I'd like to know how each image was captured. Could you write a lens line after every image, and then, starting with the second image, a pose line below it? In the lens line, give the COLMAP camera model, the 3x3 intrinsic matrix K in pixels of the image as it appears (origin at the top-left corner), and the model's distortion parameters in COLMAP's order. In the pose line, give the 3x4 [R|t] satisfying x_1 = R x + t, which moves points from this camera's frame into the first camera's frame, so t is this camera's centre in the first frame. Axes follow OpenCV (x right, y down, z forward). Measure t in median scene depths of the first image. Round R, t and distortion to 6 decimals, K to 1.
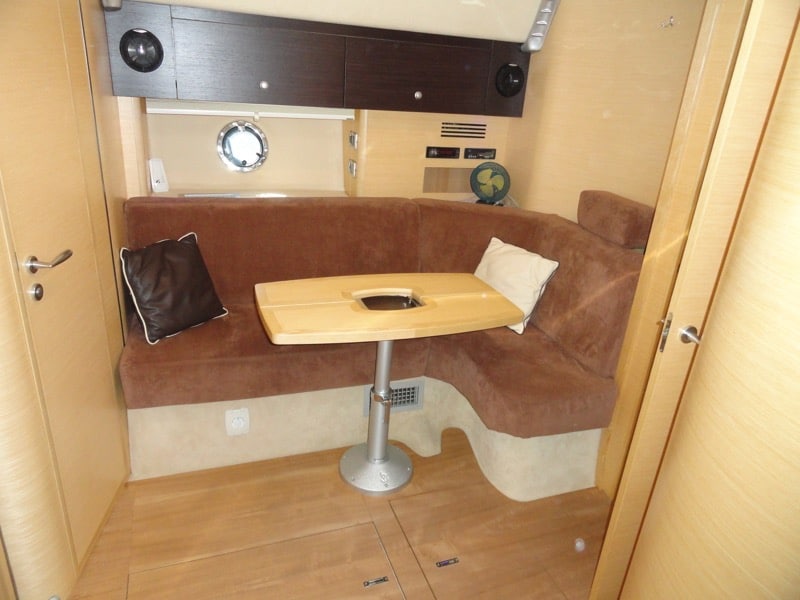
lens RADIAL K [[558.9, 0, 399.8], [0, 558.9, 297.3], [0, 0, 1]] dist [0.000152, 0.005039]
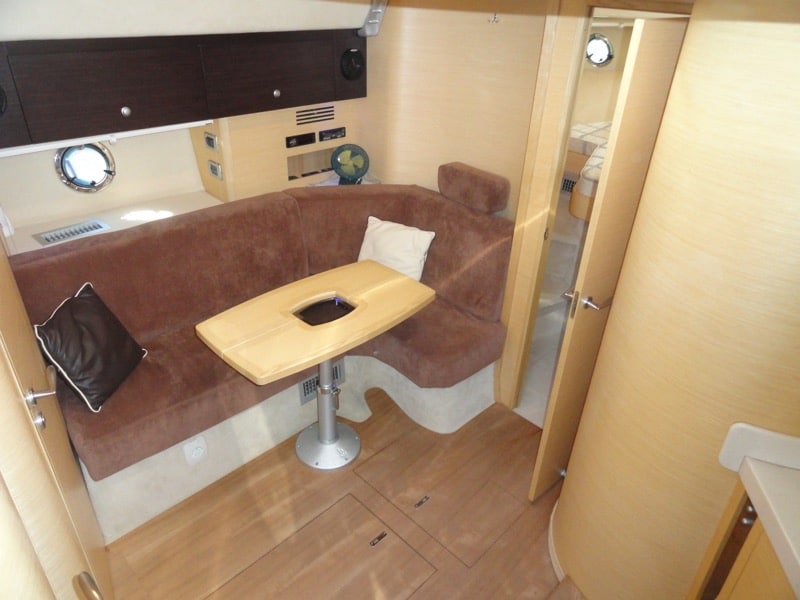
lens RADIAL K [[558.9, 0, 401.1], [0, 558.9, 299.3], [0, 0, 1]] dist [0.000152, 0.005039]
pose [[0.905577, -0.246138, 0.345467, -0.226243], [0.186887, 0.962637, 0.195968, -0.176005], [-0.380794, -0.112901, 0.917741, -0.063583]]
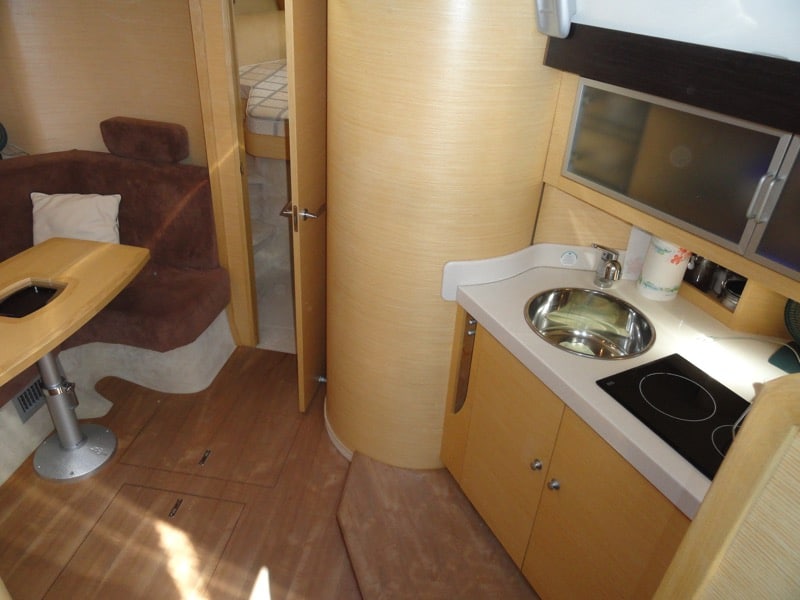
lens RADIAL K [[558.9, 0, 400.5], [0, 558.9, 299.1], [0, 0, 1]] dist [0.000152, 0.005039]
pose [[0.483753, -0.494676, 0.721996, -0.348342], [0.304917, 0.868520, 0.390767, -0.149312], [-0.820371, 0.031114, 0.570984, -0.061317]]
